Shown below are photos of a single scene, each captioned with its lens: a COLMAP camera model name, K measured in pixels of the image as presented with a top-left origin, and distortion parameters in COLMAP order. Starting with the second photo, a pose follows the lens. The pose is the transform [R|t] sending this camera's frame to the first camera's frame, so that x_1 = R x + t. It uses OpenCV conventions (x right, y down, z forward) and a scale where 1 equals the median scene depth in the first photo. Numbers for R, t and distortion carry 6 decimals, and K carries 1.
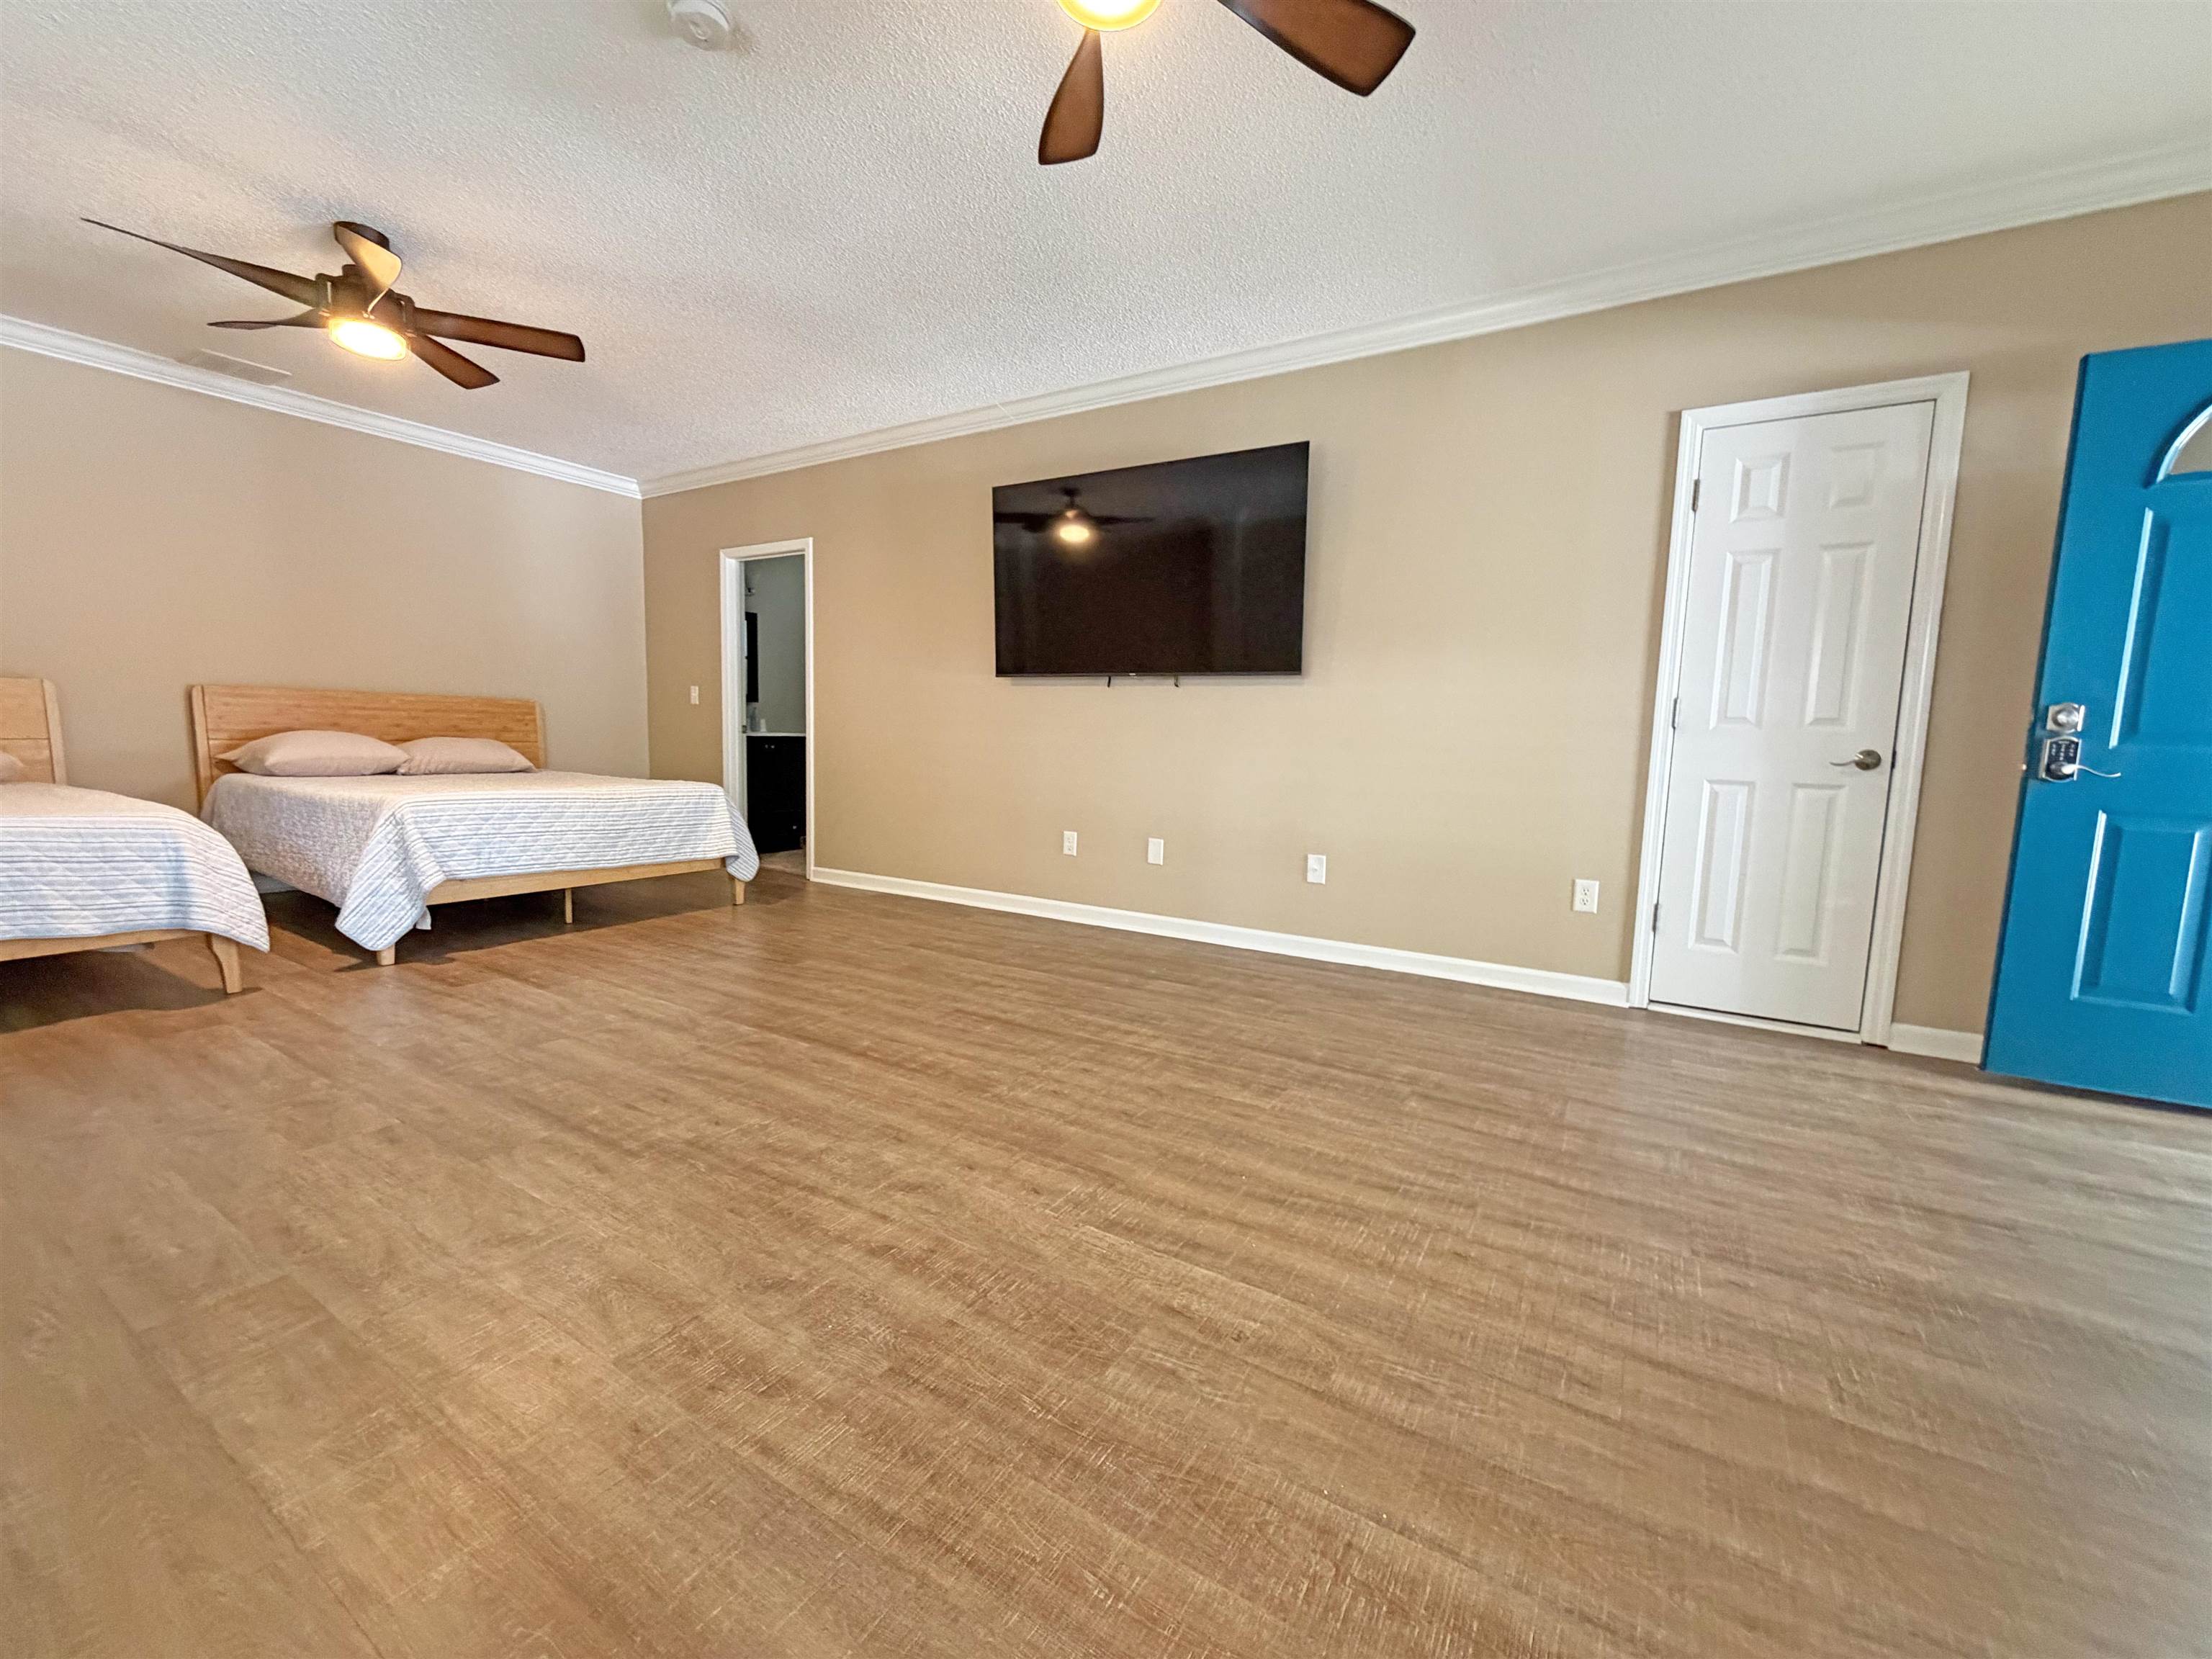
lens RADIAL K [[884.0, 0, 1113.6], [0, 884.0, 833.0], [0, 0, 1]] dist [-0.000825, 0.000422]
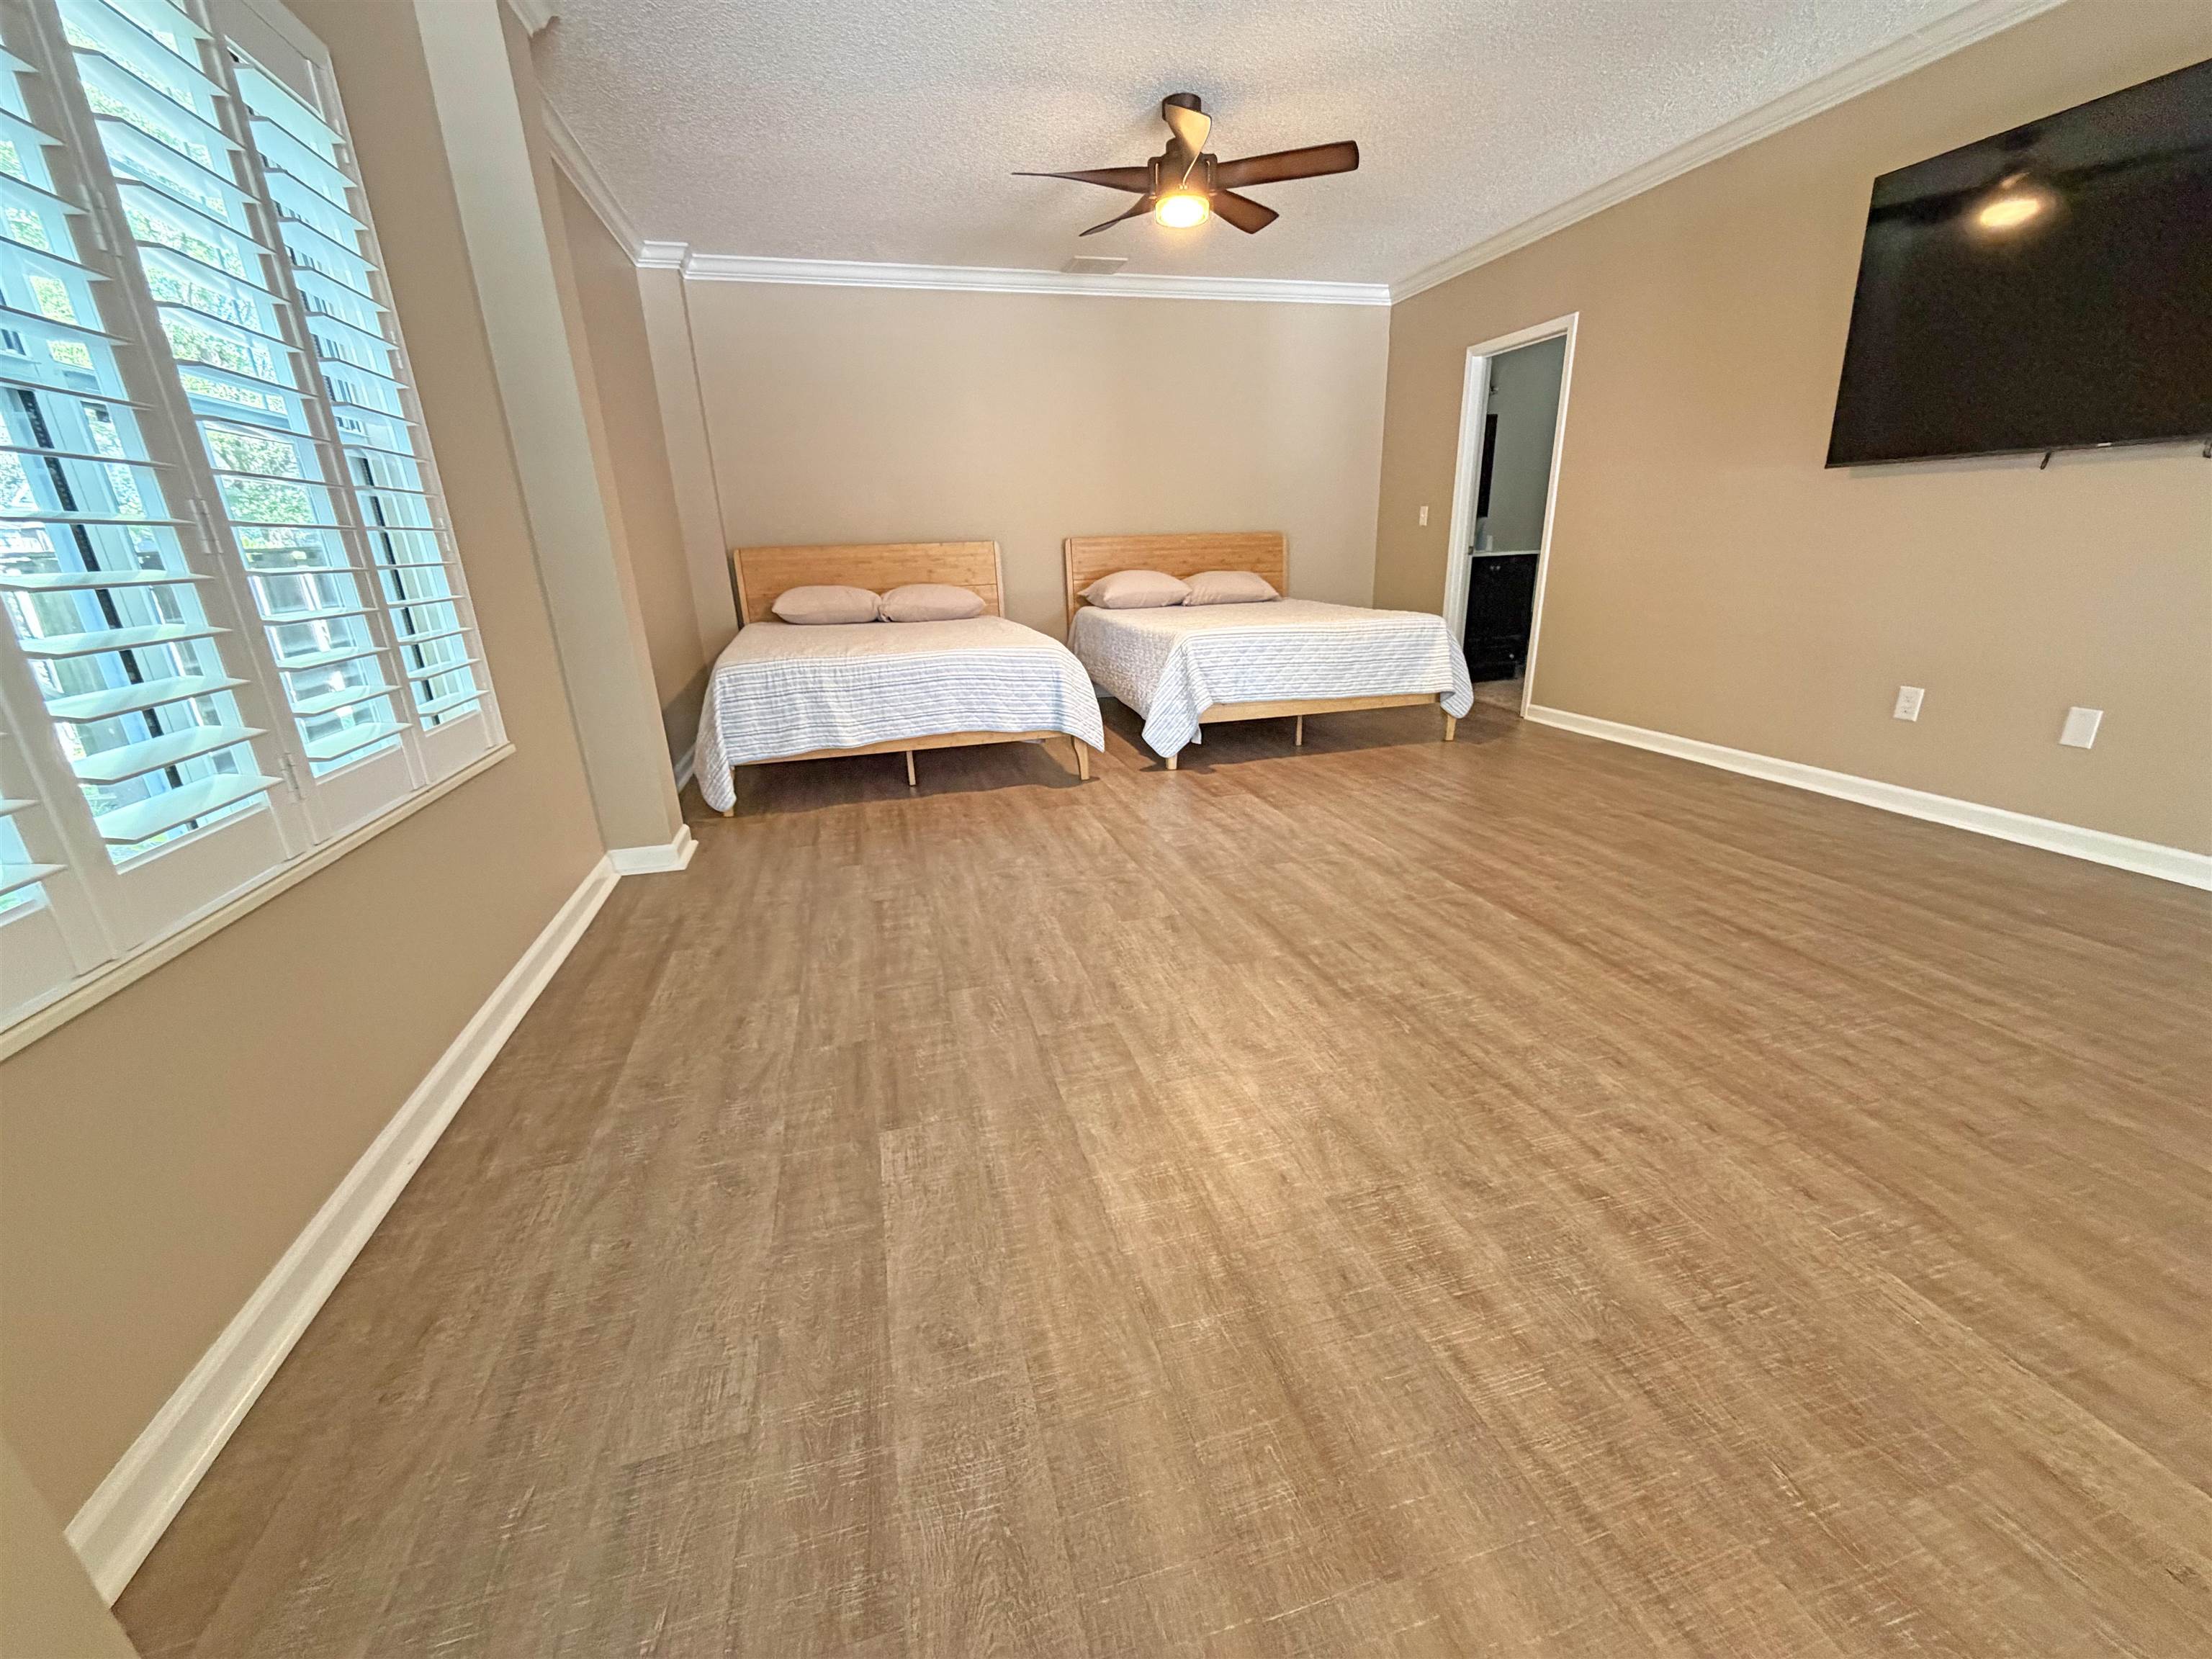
lens RADIAL K [[883.2, 0, 1113.9], [0, 883.2, 832.3], [0, 0, 1]] dist [-0.000041, 0.000180]
pose [[0.732166, 0.167781, -0.660138, -0.051161], [-0.026043, 0.975374, 0.219016, -0.044721], [0.680628, -0.143164, 0.718505, 0.040106]]
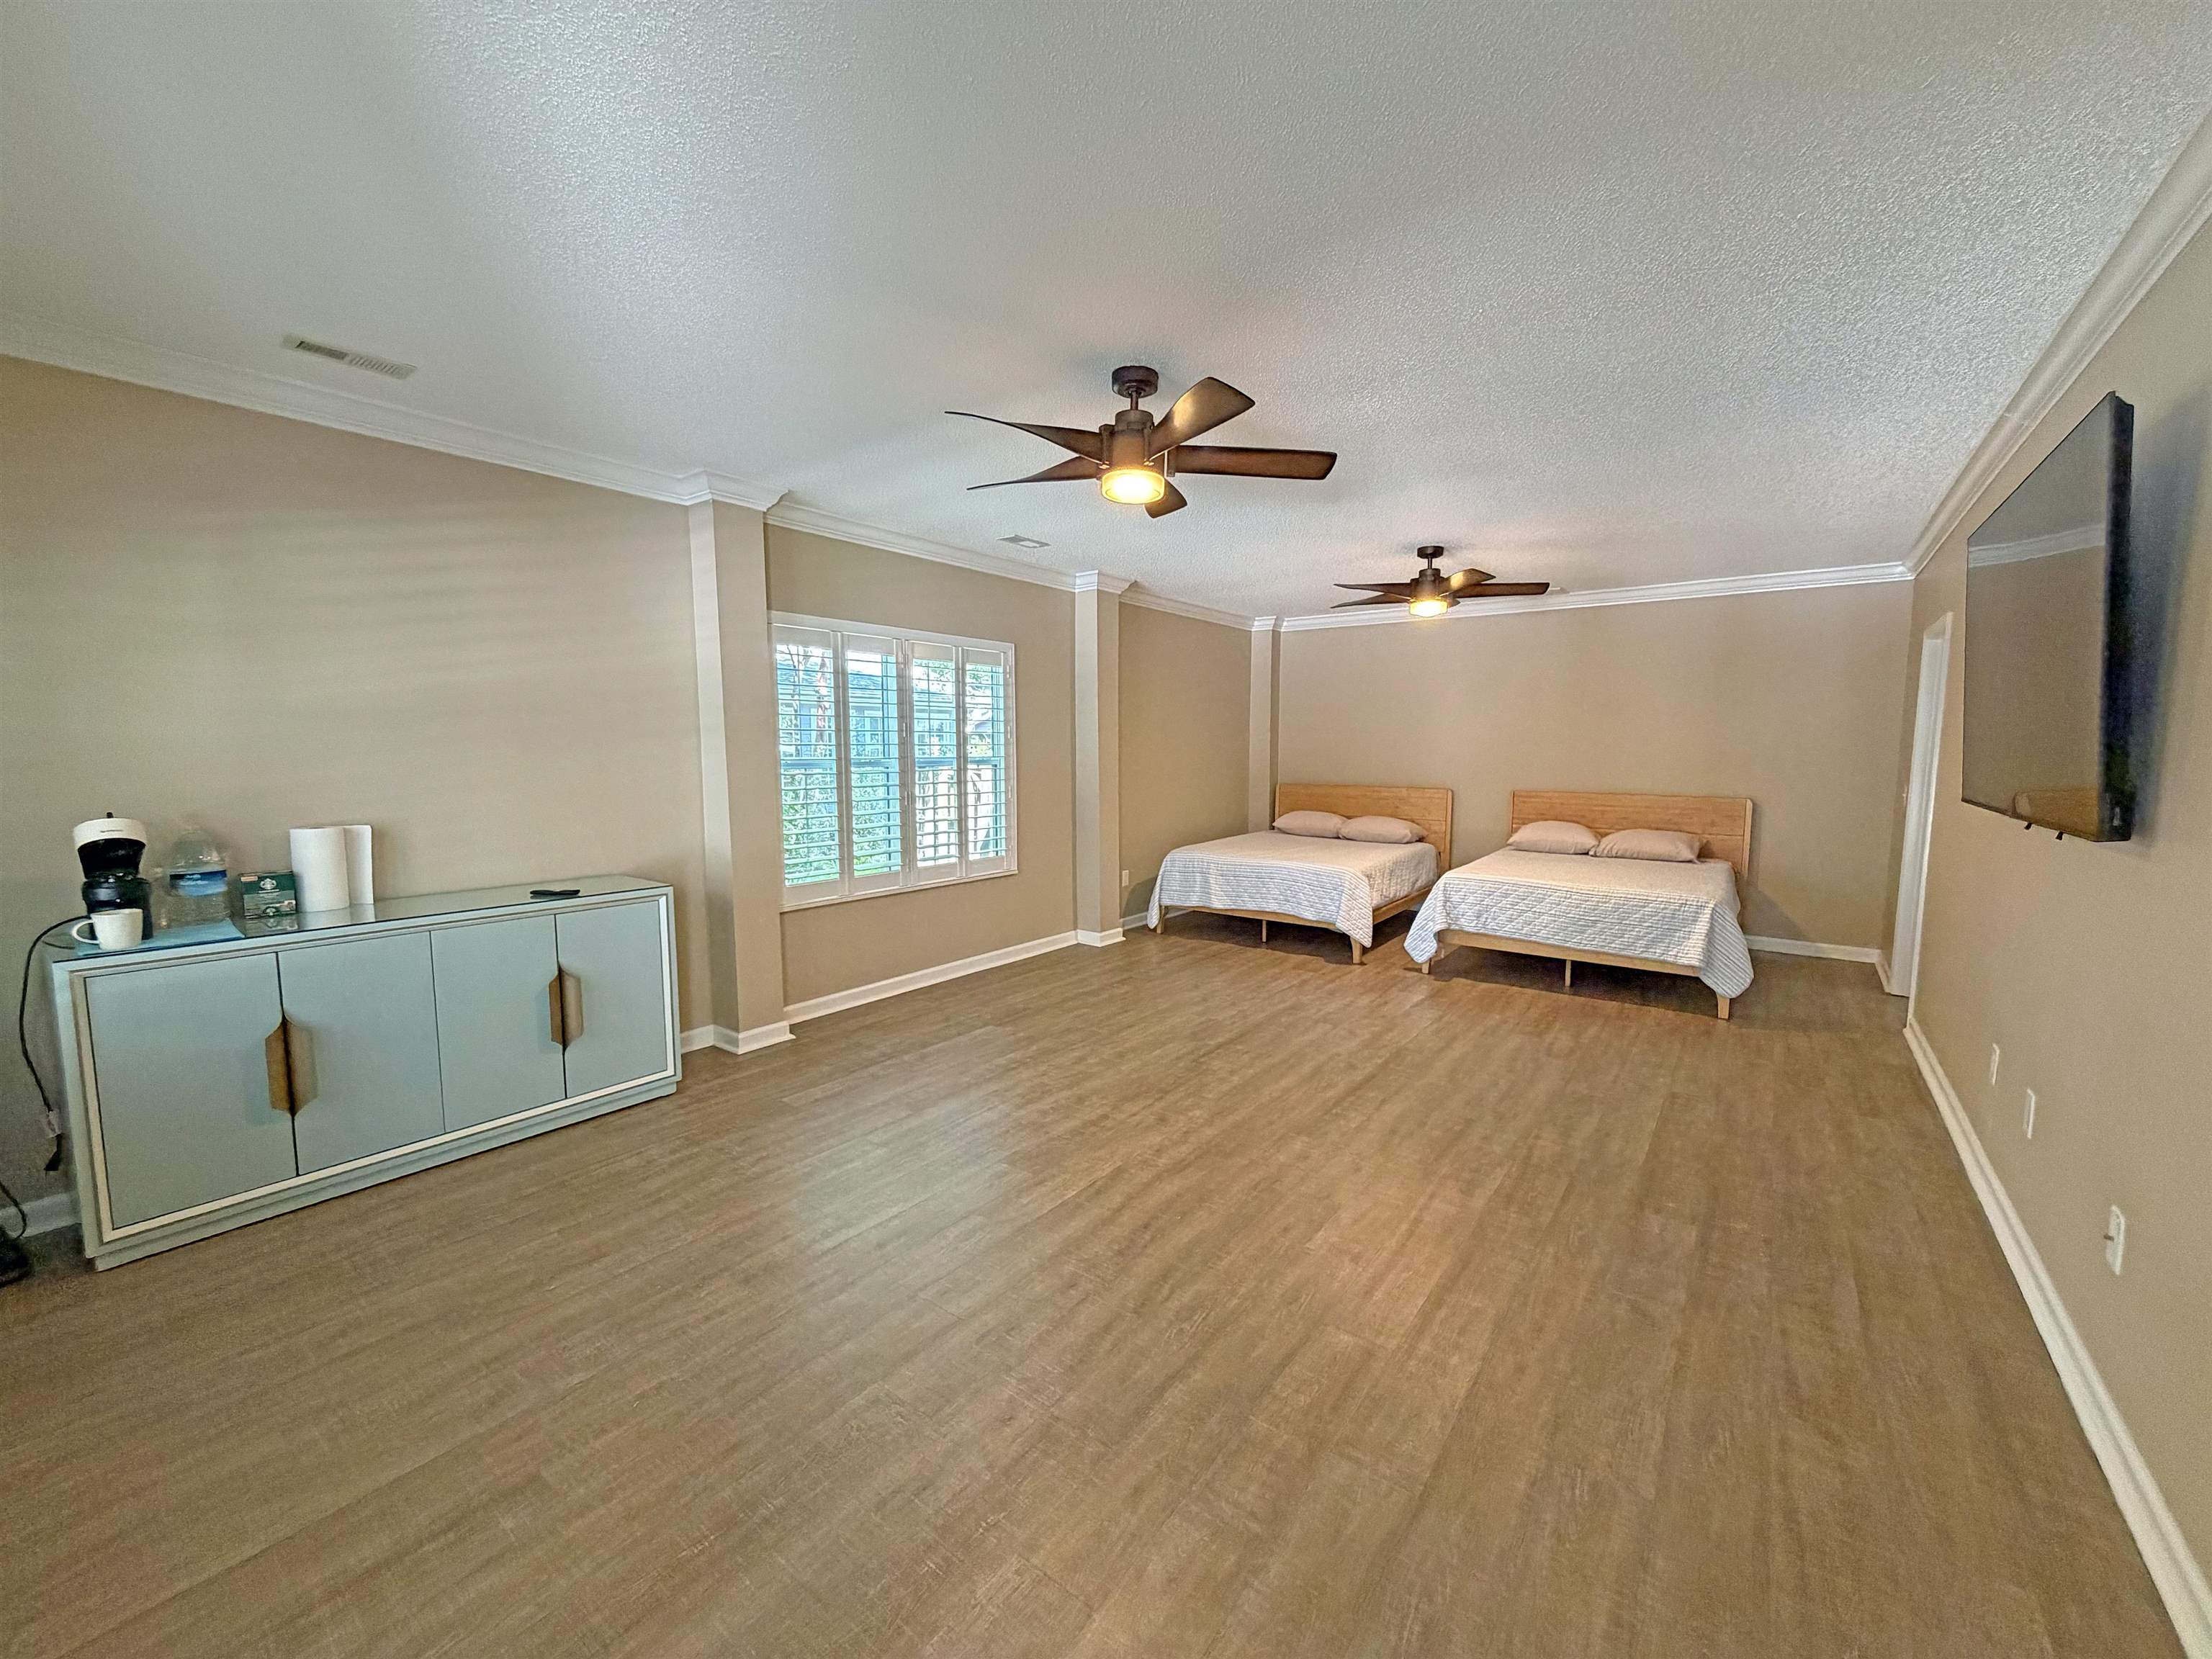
lens RADIAL K [[883.2, 0, 1113.9], [0, 883.2, 832.3], [0, 0, 1]] dist [-0.000041, 0.000180]
pose [[-0.094590, 0.070662, -0.993005, 1.061250], [-0.117049, 0.989770, 0.081581, -0.221152], [0.988611, 0.123947, -0.085351, 0.671831]]
